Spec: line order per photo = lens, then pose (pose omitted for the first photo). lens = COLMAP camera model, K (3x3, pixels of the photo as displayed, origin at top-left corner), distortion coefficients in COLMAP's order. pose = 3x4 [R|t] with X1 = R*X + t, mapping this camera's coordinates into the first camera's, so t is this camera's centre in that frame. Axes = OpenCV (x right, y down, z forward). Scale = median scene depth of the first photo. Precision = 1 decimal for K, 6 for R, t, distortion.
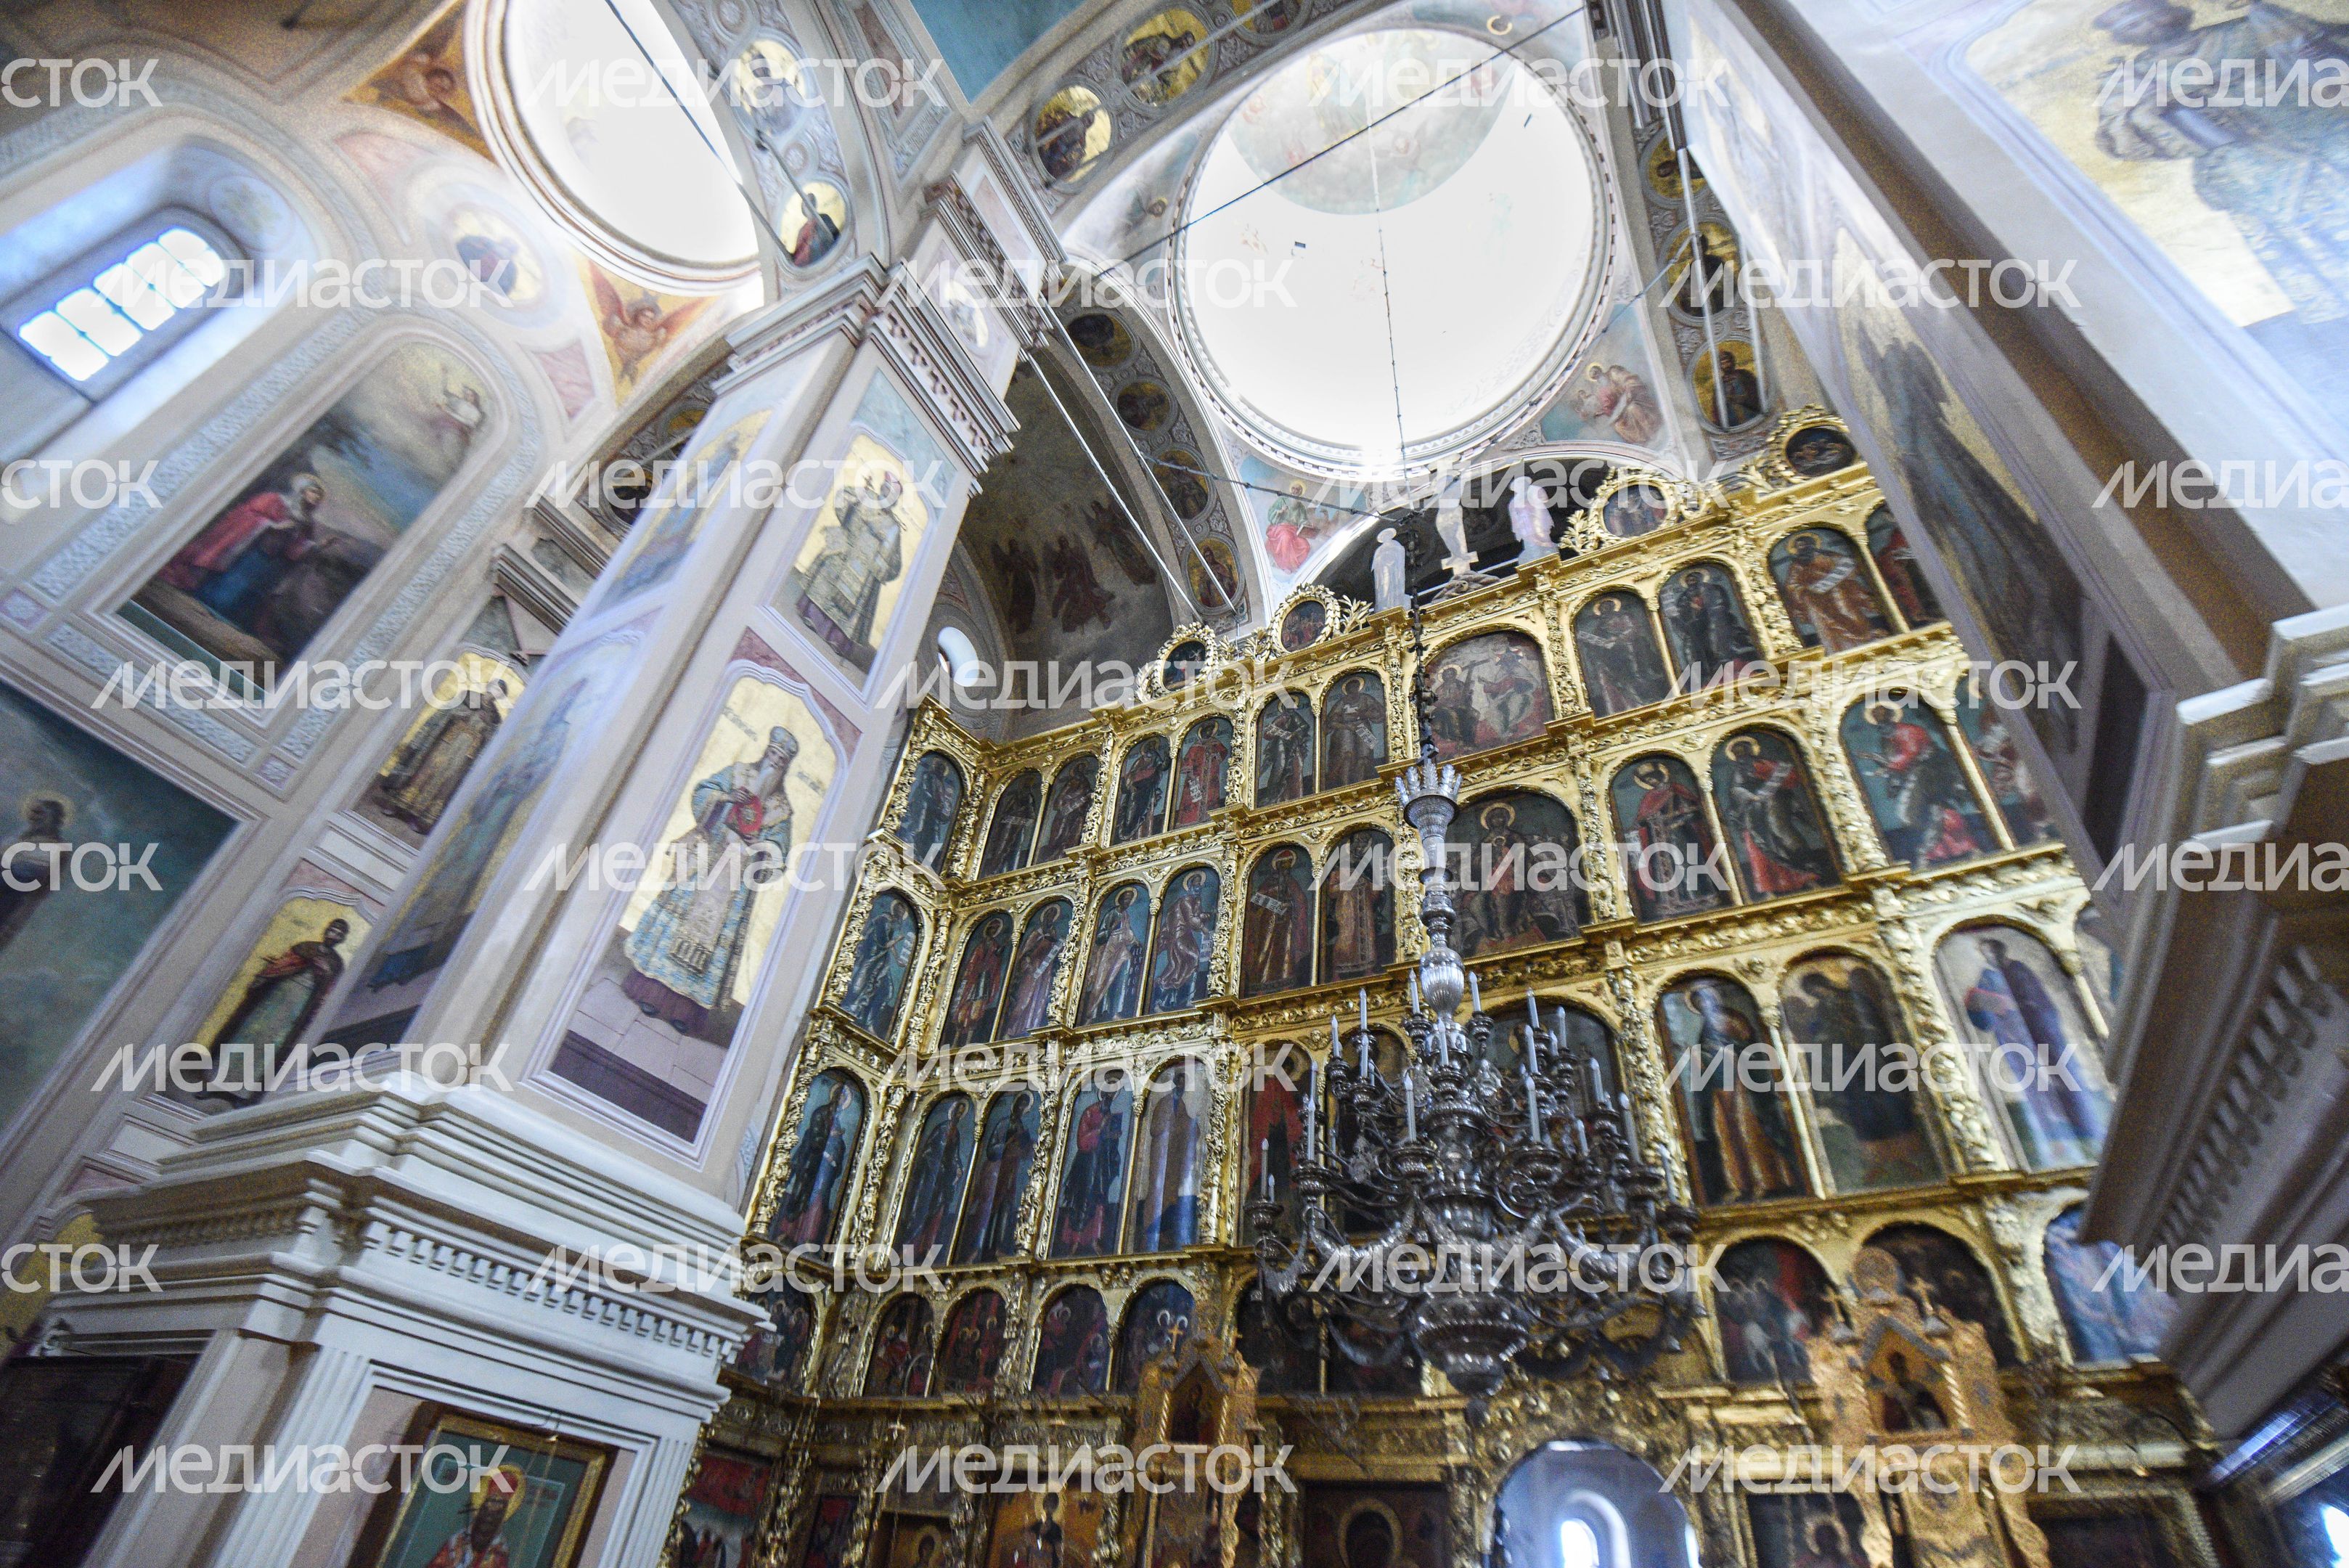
lens RADIAL K [[1068.0, 0, 1201.3], [0, 1068.0, 804.1], [0, 0, 1]] dist [0.012749, -0.043832]
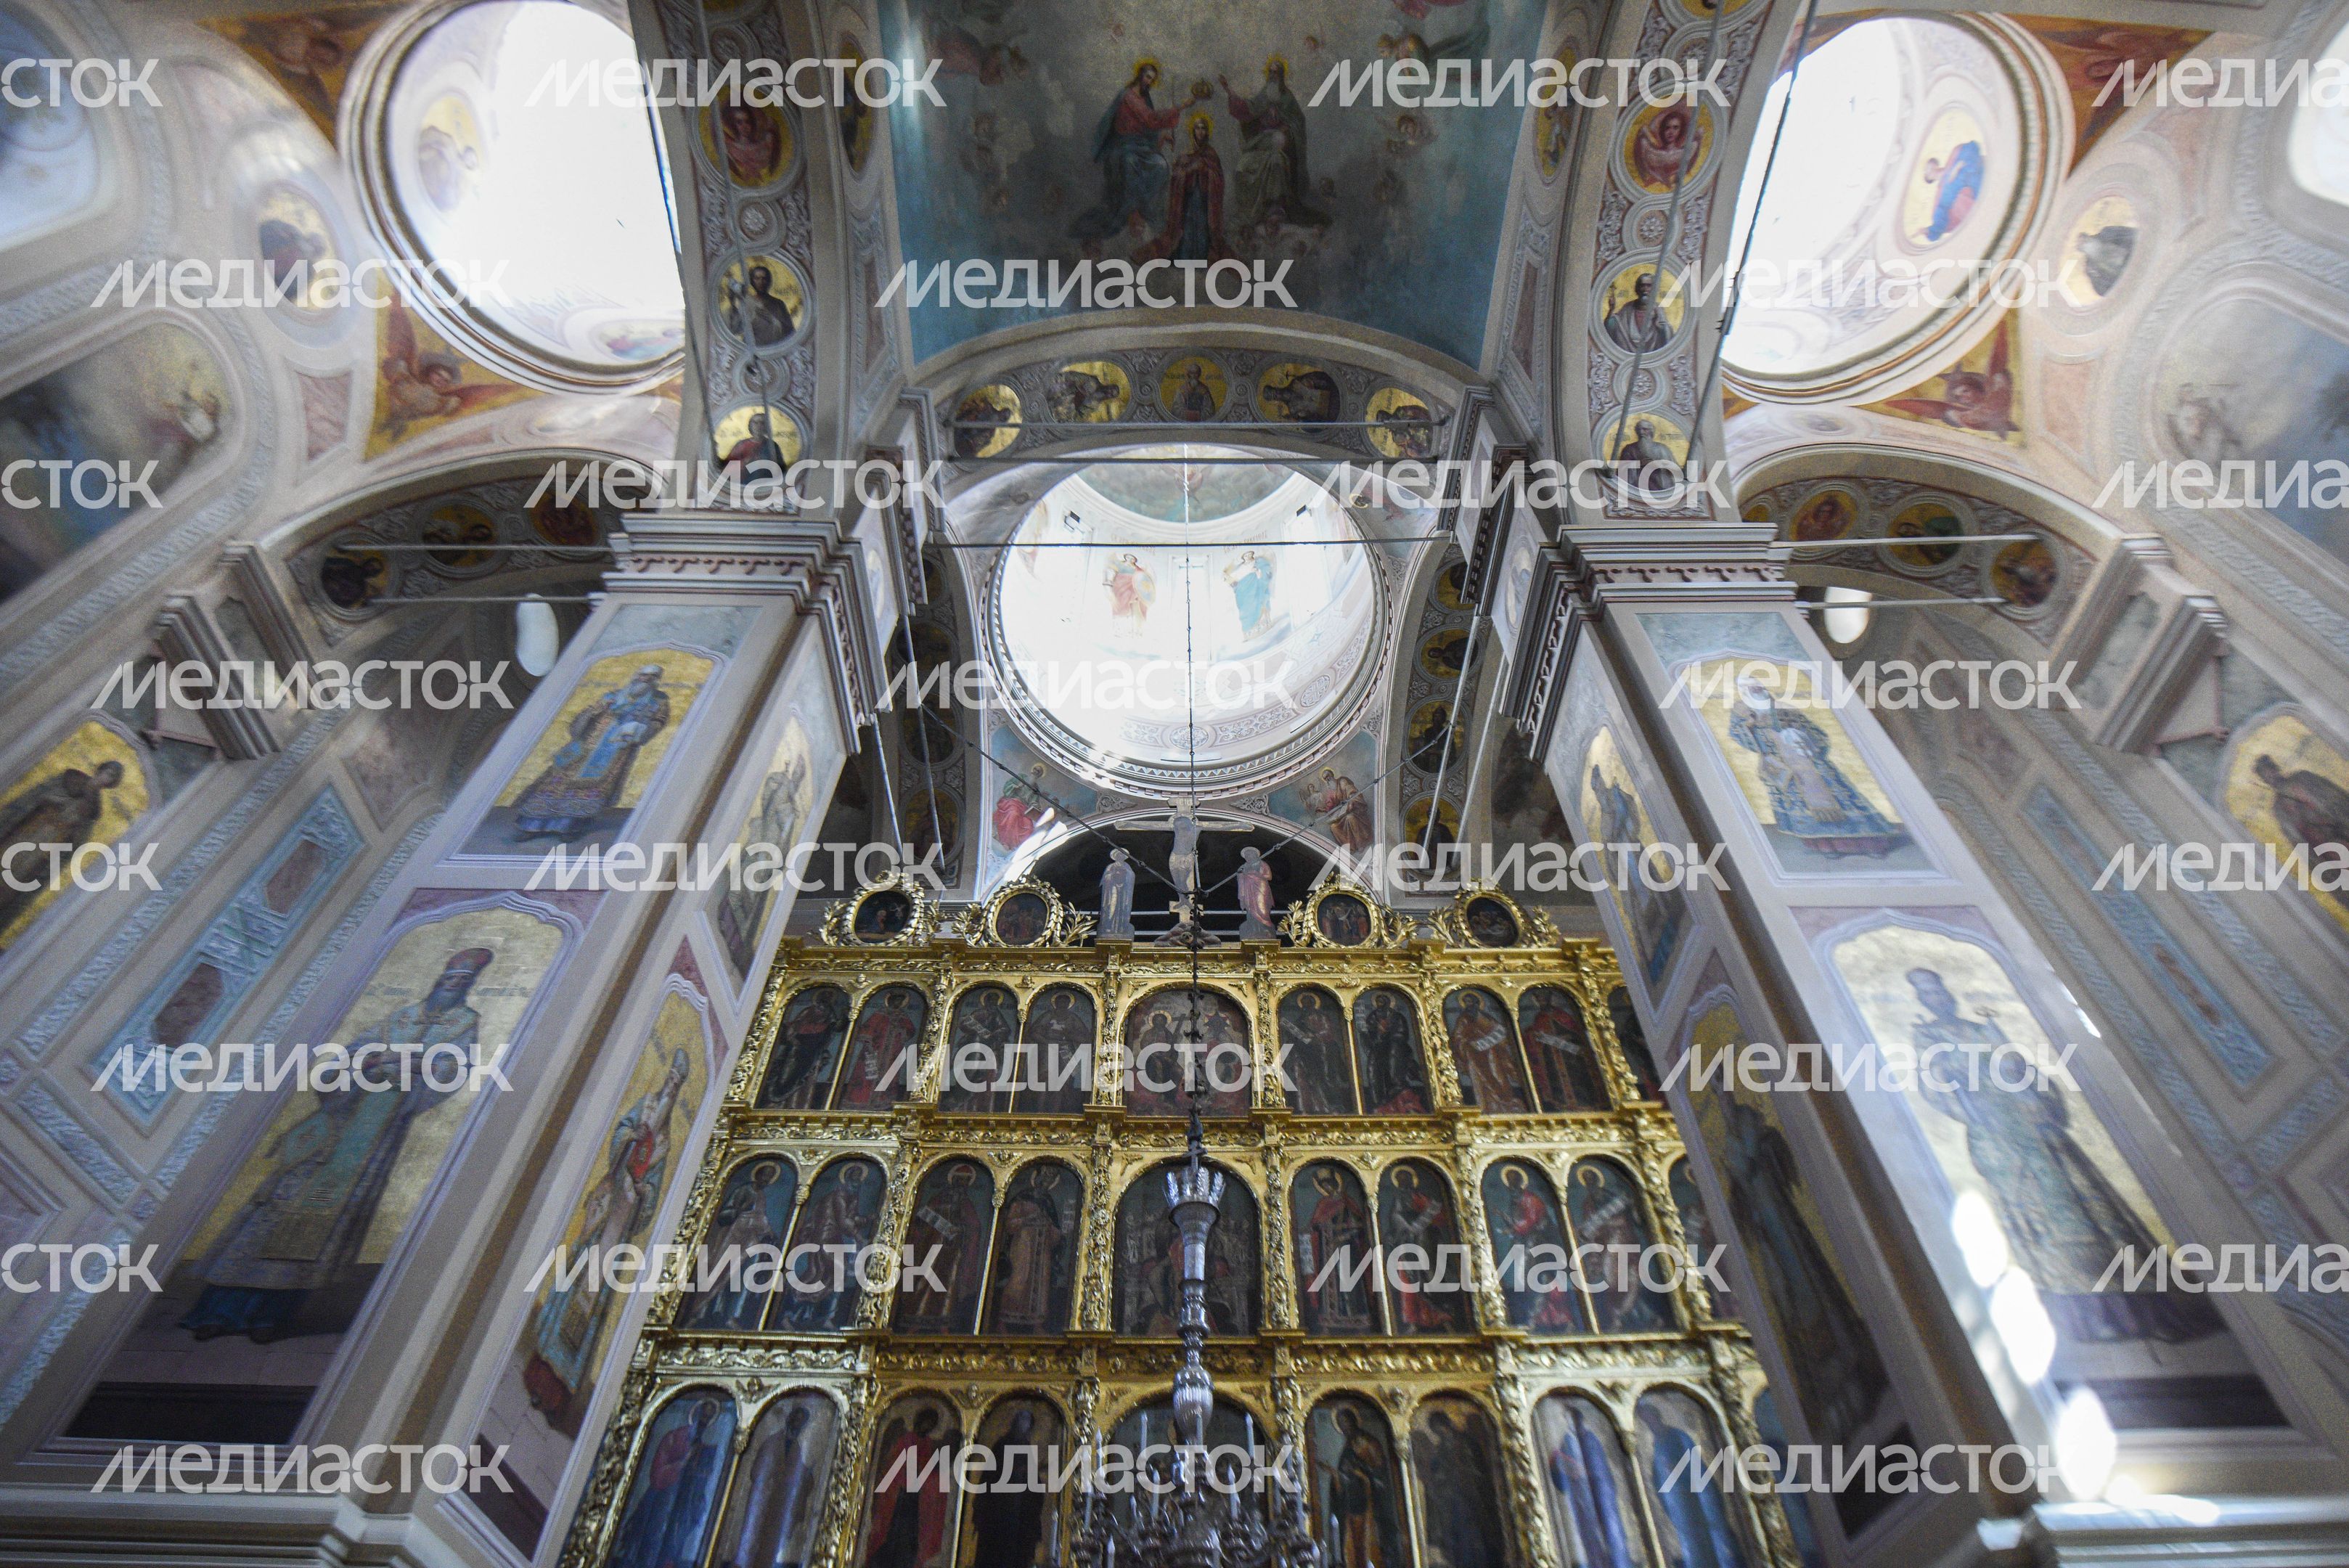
lens RADIAL K [[1174.6, 0, 1205.7], [0, 1174.6, 800.4], [0, 0, 1]] dist [0.013695, -0.039327]
pose [[0.870570, 0.318519, 0.375038, -0.280500], [-0.248719, 0.942523, -0.223135, -0.099892], [-0.424555, 0.100976, 0.899754, -0.079559]]
